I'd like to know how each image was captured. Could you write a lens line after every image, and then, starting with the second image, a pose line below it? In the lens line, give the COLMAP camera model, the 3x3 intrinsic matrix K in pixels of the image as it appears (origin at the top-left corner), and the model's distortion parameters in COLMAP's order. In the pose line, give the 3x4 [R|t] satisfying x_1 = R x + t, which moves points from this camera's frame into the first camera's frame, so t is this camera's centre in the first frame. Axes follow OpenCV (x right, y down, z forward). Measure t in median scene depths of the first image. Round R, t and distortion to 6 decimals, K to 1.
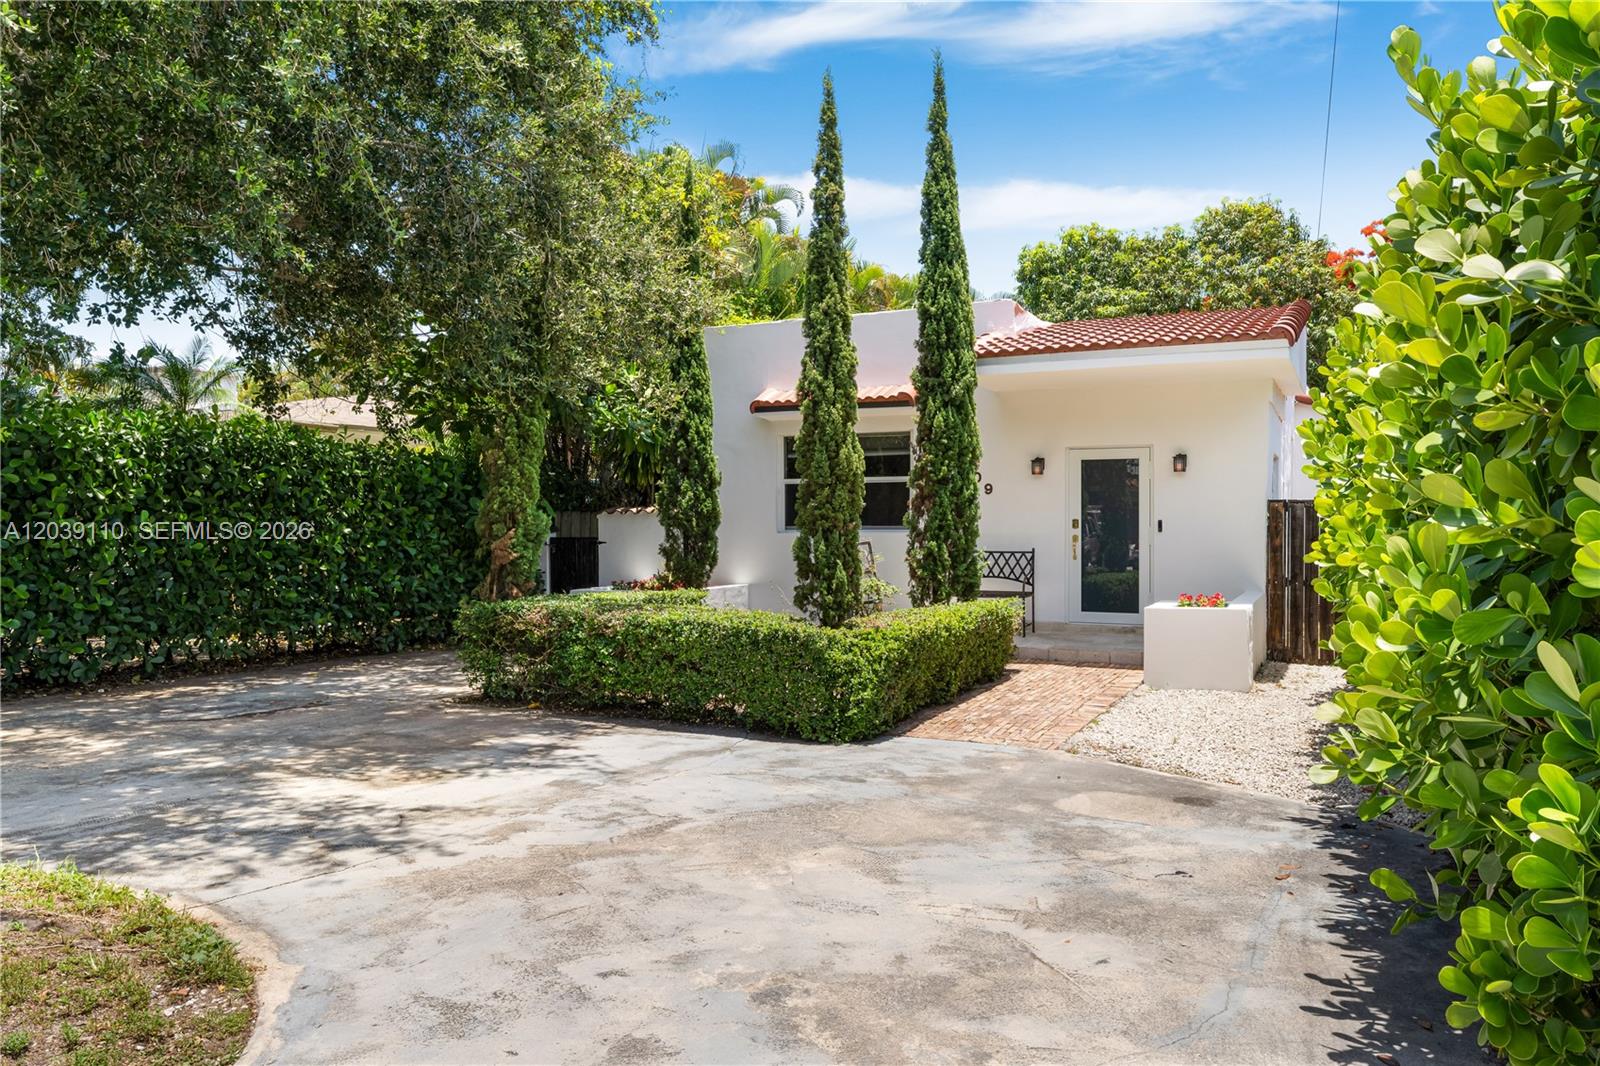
lens RADIAL K [[1156.0, 0, 800.0], [0, 1156.0, 533.0], [0, 0, 1]] dist [-0.069205, 0.160027]
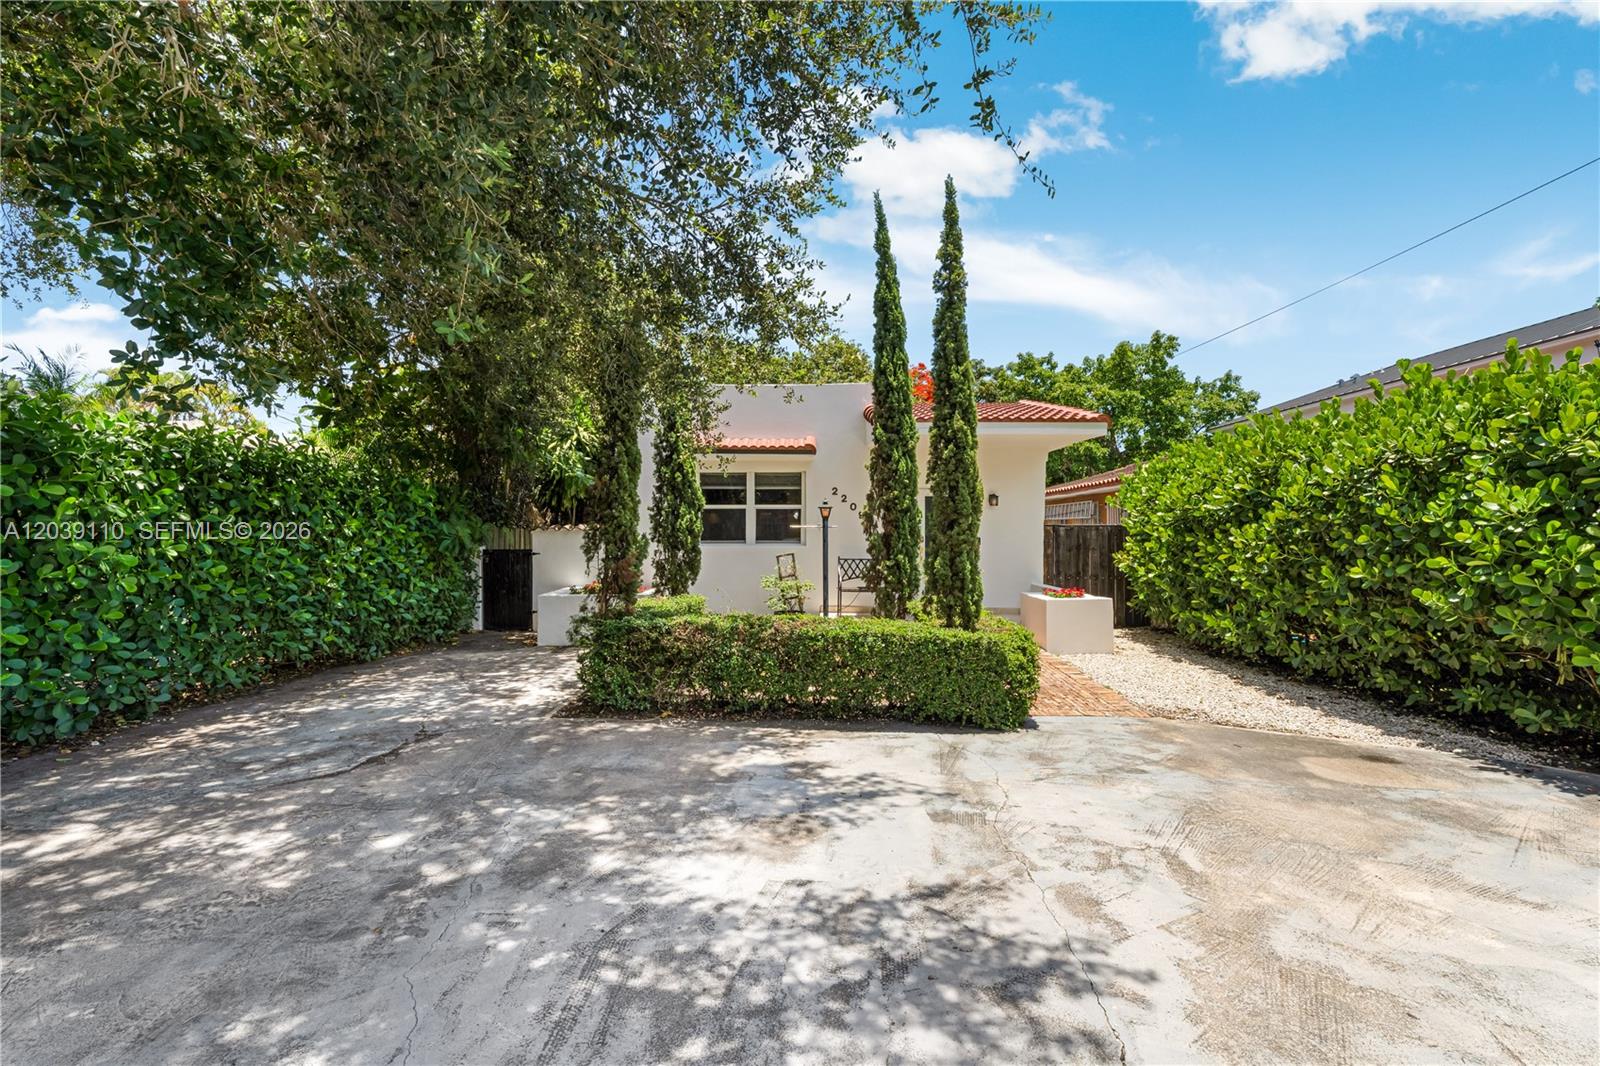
lens RADIAL K [[711.5, 0, 796.7], [0, 711.5, 522.2], [0, 0, 1]] dist [0.001898, 0.000425]
pose [[0.908636, 0.008575, 0.417502, -0.611887], [0.000917, 0.999746, -0.022529, -0.021994], [-0.417589, 0.020854, 0.908397, 0.526432]]
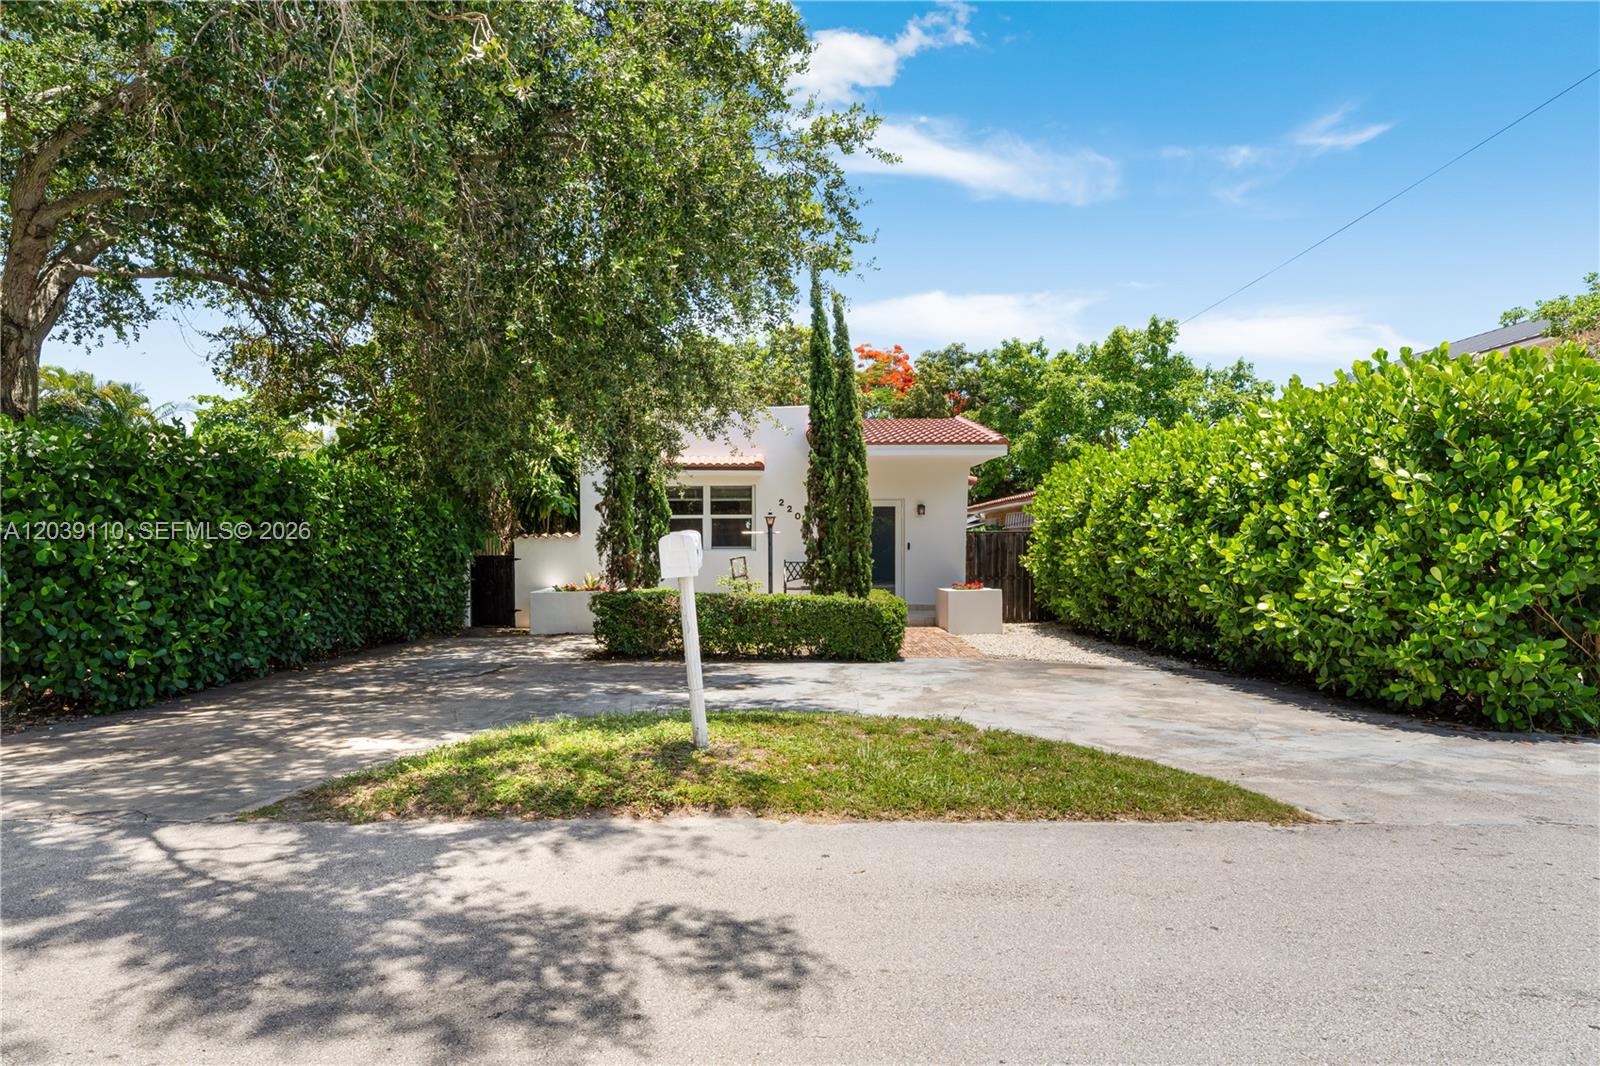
lens RADIAL K [[952.1, 0, 798.3], [0, 952.1, 535.2], [0, 0, 1]] dist [-0.001618, -0.000144]
pose [[0.888089, 0.002926, 0.459662, -1.006953], [0.008017, 0.999729, -0.021853, 0.015193], [-0.459601, 0.023092, 0.887825, -0.375352]]
